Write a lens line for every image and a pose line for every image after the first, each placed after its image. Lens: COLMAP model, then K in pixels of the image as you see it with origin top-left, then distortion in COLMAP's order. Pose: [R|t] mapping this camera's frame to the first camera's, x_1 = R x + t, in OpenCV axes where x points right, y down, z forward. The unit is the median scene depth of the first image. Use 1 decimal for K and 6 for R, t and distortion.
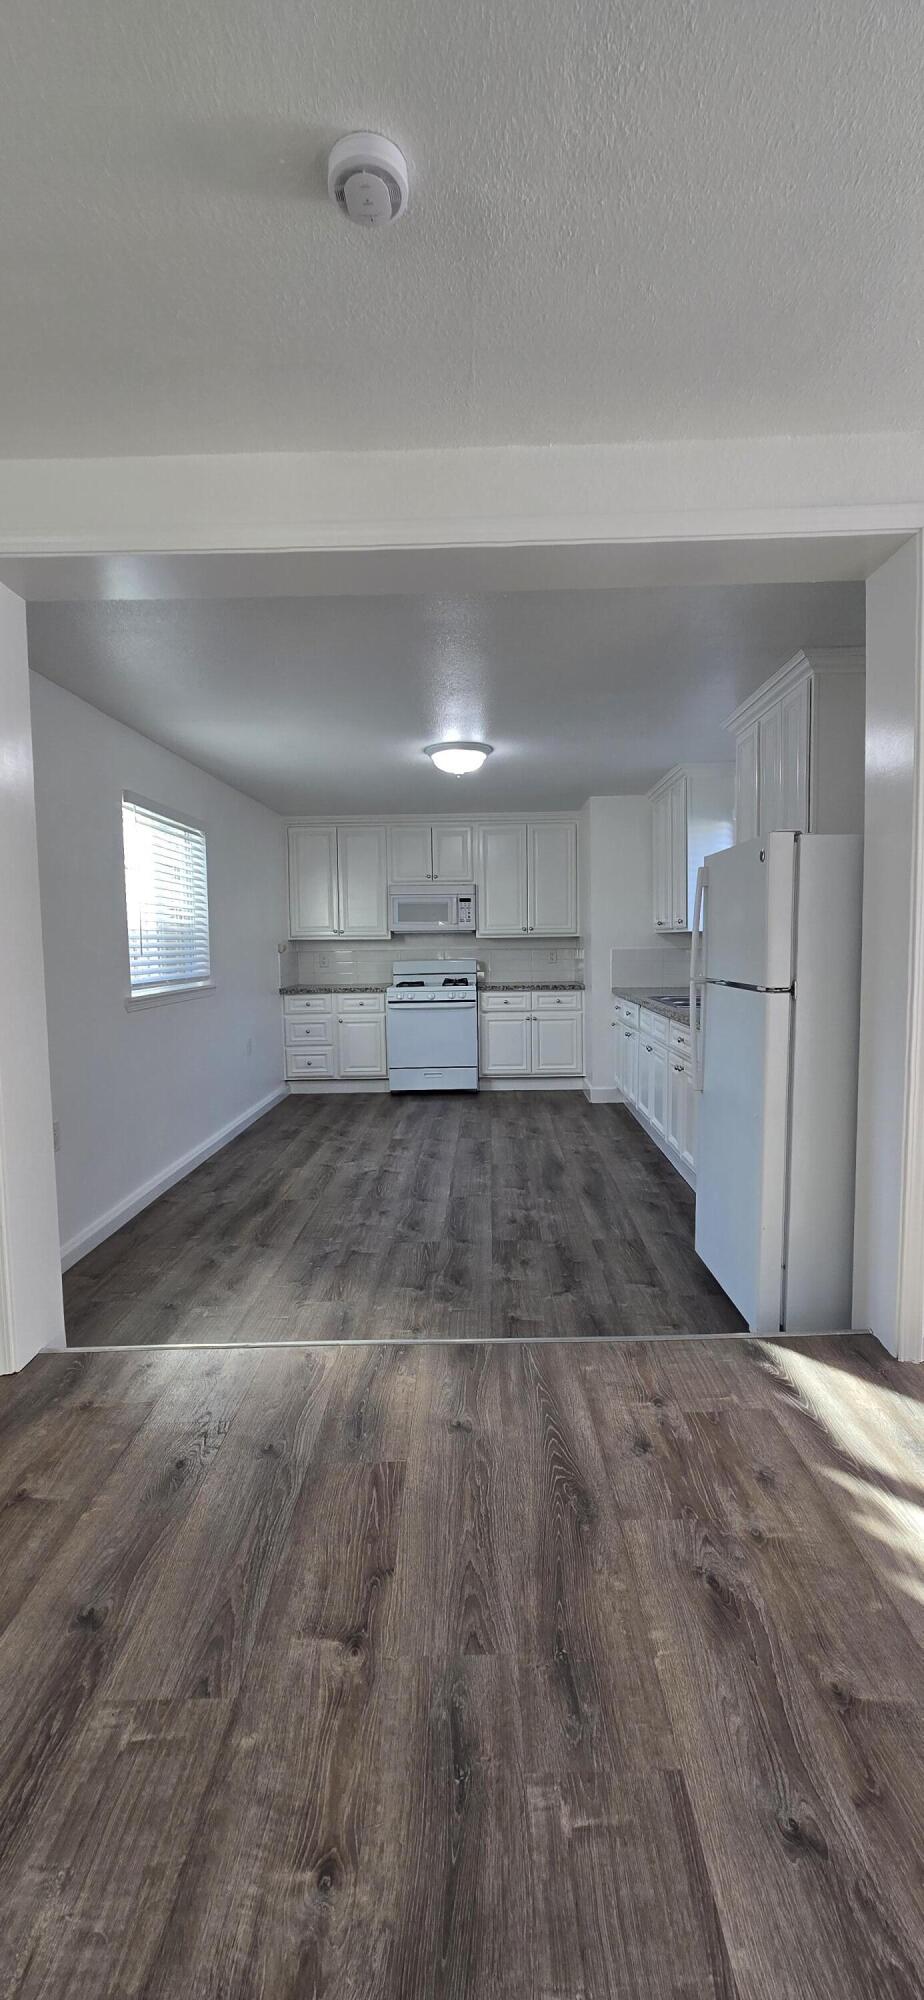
lens RADIAL K [[818.1, 0, 474.0], [0, 818.1, 1011.2], [0, 0, 1]] dist [-0.007358, 0.005717]
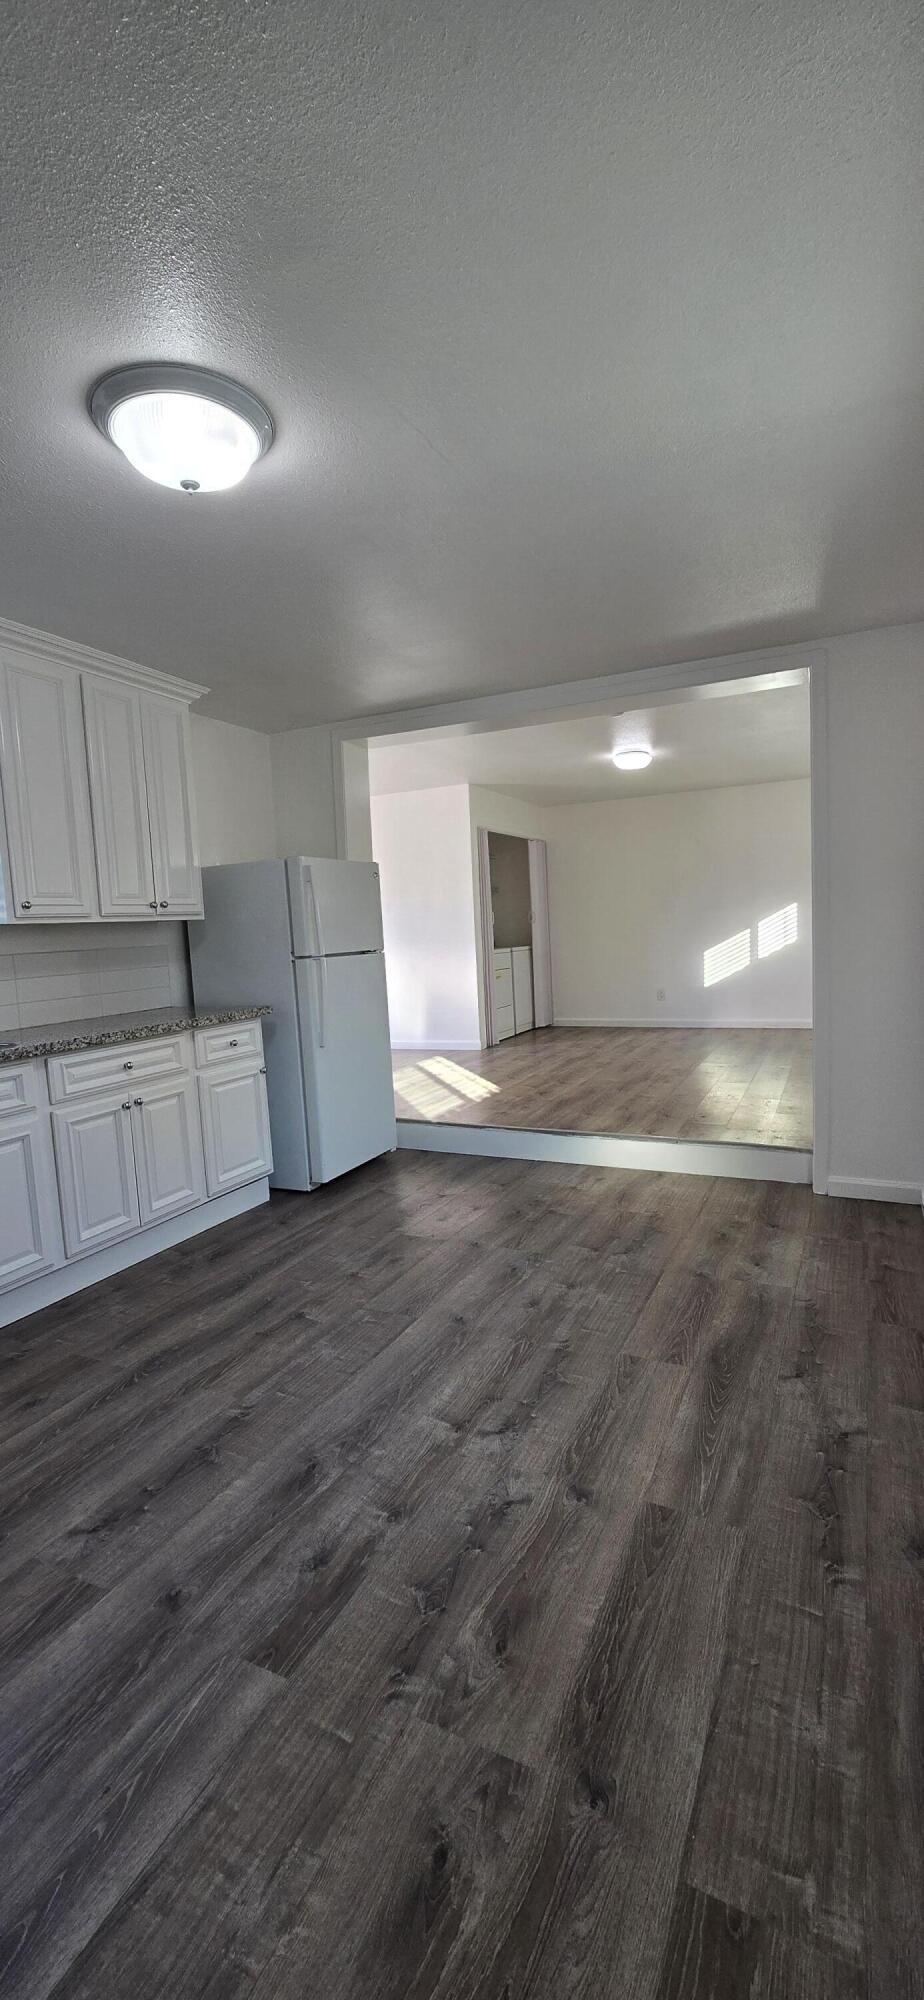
lens RADIAL K [[818.1, 0, 458.5], [0, 818.1, 1013.3], [0, 0, 1]] dist [-0.007358, 0.005717]
pose [[-0.900024, 0.008261, 0.435763, -0.353493], [0.092226, 0.980790, 0.171889, -0.116244], [-0.425972, 0.194893, -0.883496, 1.575602]]
